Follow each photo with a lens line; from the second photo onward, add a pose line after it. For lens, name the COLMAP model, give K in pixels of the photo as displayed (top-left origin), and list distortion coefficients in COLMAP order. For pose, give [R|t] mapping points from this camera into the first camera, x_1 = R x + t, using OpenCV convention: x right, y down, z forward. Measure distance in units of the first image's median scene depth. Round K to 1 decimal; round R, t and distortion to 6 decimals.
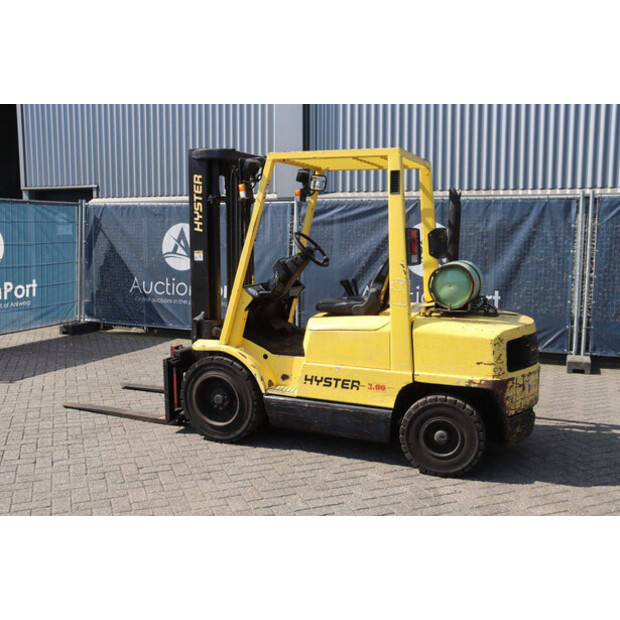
lens RADIAL K [[614.9, 0, 315.1], [0, 614.9, 309.3], [0, 0, 1]] dist [-0.111408, 0.178409]
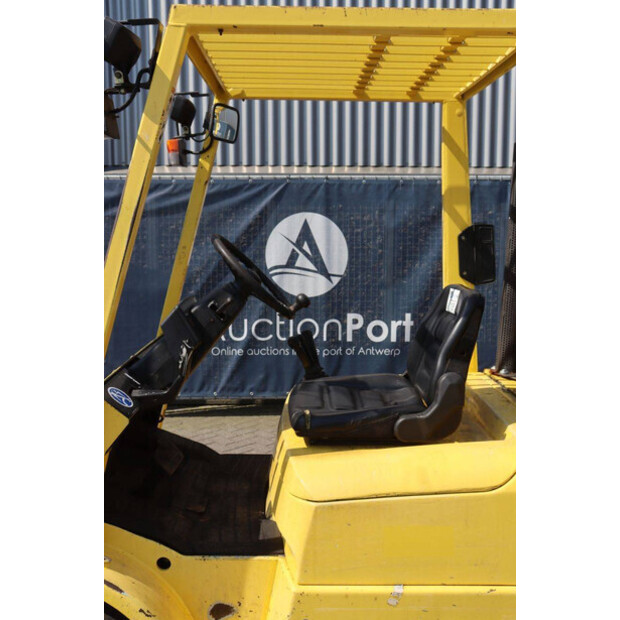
lens RADIAL K [[652.4, 0, 310.0], [0, 652.4, 310.0], [0, 0, 1]] dist [-0.011382, 0.018324]
pose [[0.921990, -0.050405, 0.383920, -0.147704], [0.048897, 0.998710, 0.013693, -0.082964], [-0.384114, 0.006148, 0.923265, 0.606921]]
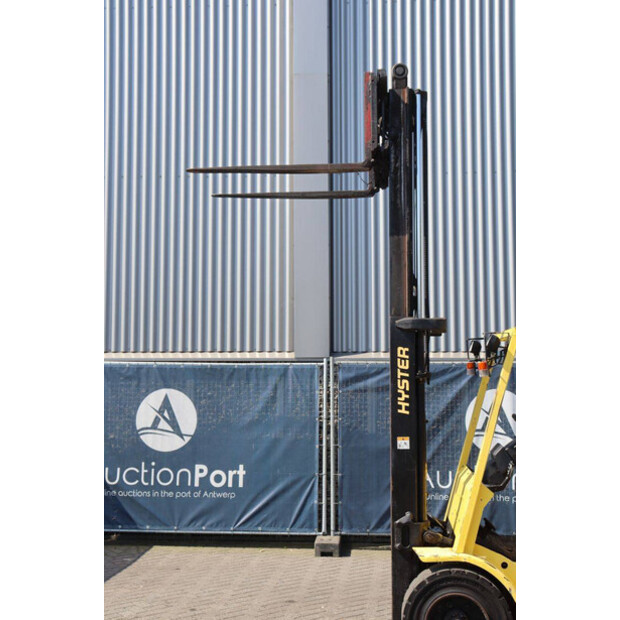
lens RADIAL K [[806.5, 0, 310.0], [0, 806.5, 310.0], [0, 0, 1]] dist [0.010892, 0.083040]
pose [[0.960886, 0.021538, 0.276105, -0.663162], [0.037174, 0.977918, -0.205656, -0.046664], [-0.274437, 0.207876, 0.938867, -0.035494]]
